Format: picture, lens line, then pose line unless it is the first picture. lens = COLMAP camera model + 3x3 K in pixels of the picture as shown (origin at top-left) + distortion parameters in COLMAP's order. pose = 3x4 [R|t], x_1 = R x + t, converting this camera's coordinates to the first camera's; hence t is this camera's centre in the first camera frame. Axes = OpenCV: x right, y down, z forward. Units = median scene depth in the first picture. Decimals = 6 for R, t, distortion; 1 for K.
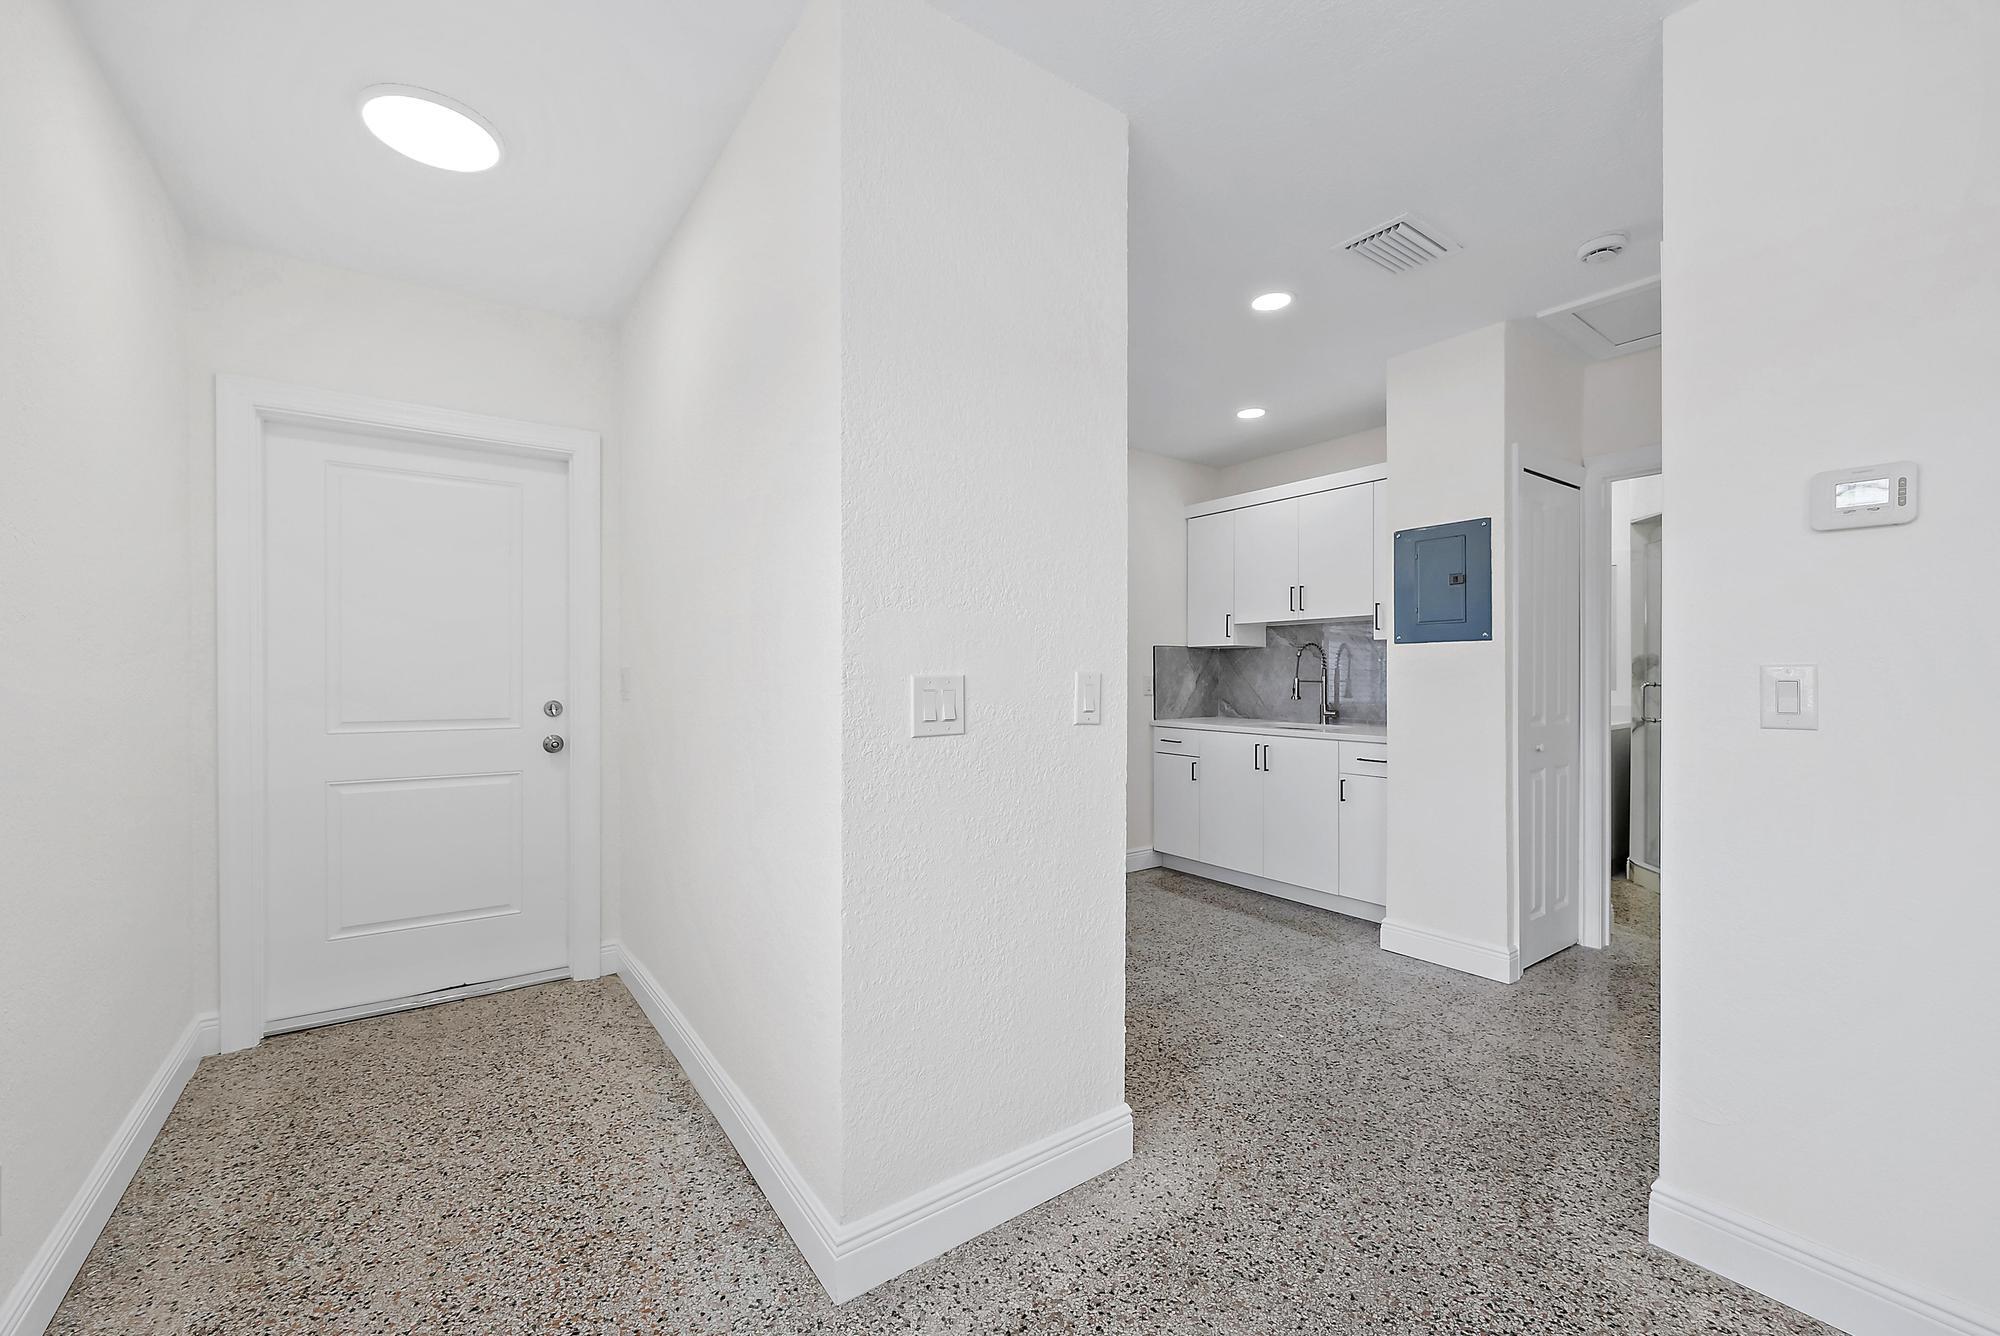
lens RADIAL K [[806.7, 0, 996.0], [0, 806.7, 674.2], [0, 0, 1]] dist [0.001085, -0.000073]
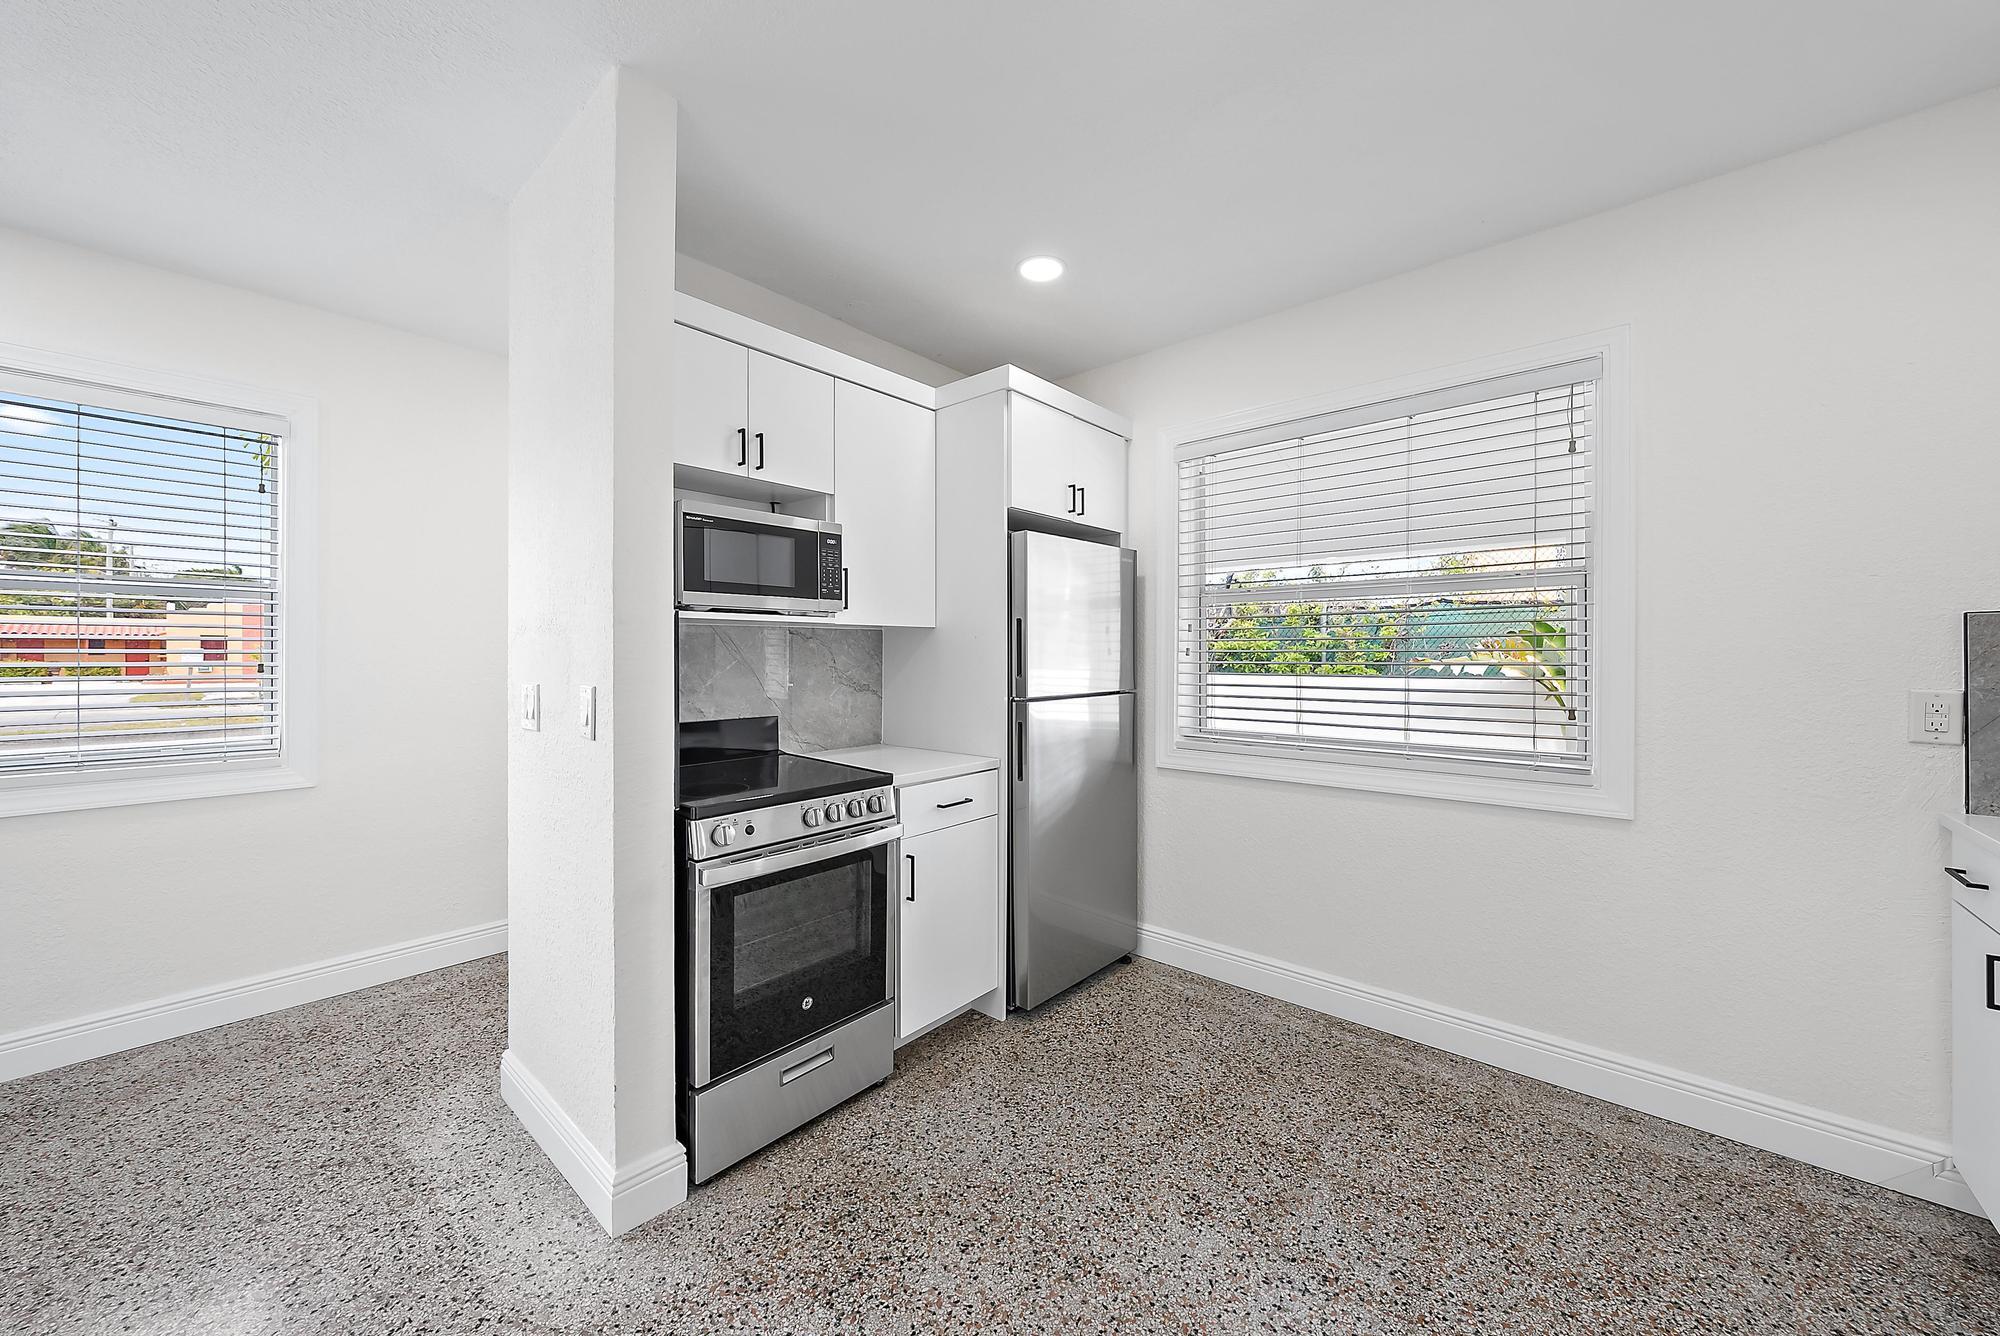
lens RADIAL K [[720.8, 0, 1001.8], [0, 720.8, 655.9], [0, 0, 1]] dist [-0.000340, 0.000382]
pose [[0.234123, -0.001221, -0.972206, 0.446855], [0.000387, 0.999999, -0.001163, -0.016245], [0.972207, -0.000104, 0.234123, 0.531475]]
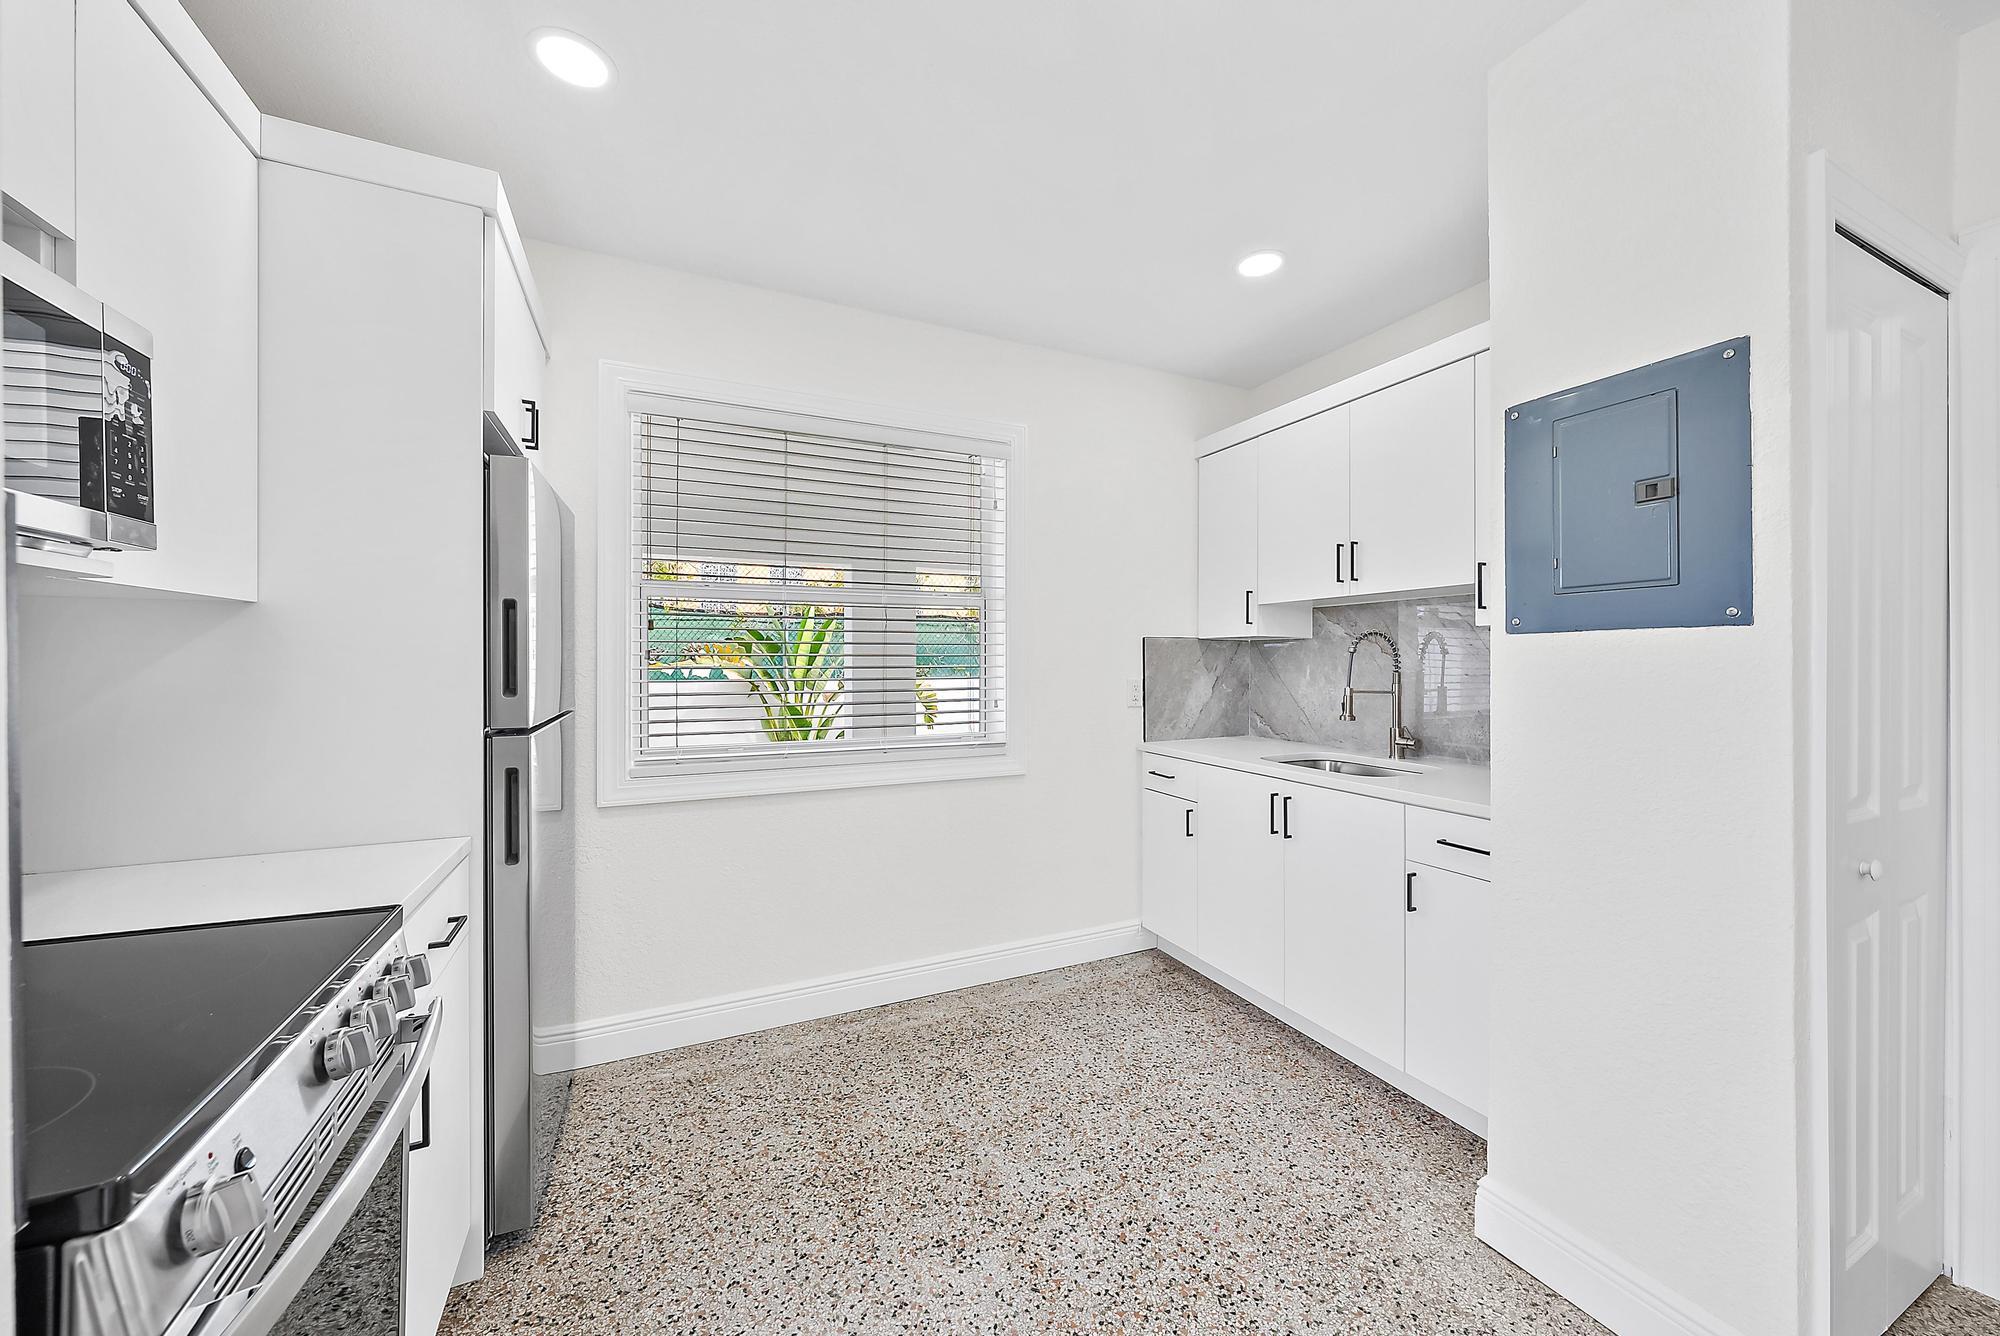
lens RADIAL K [[720.8, 0, 1004.7], [0, 720.8, 662.9], [0, 0, 1]] dist [-0.000340, 0.000382]
pose [[0.984059, -0.001377, -0.177837, 0.203293], [0.002114, 0.999990, 0.003951, -0.016707], [0.177830, -0.004264, 0.984052, 0.383682]]
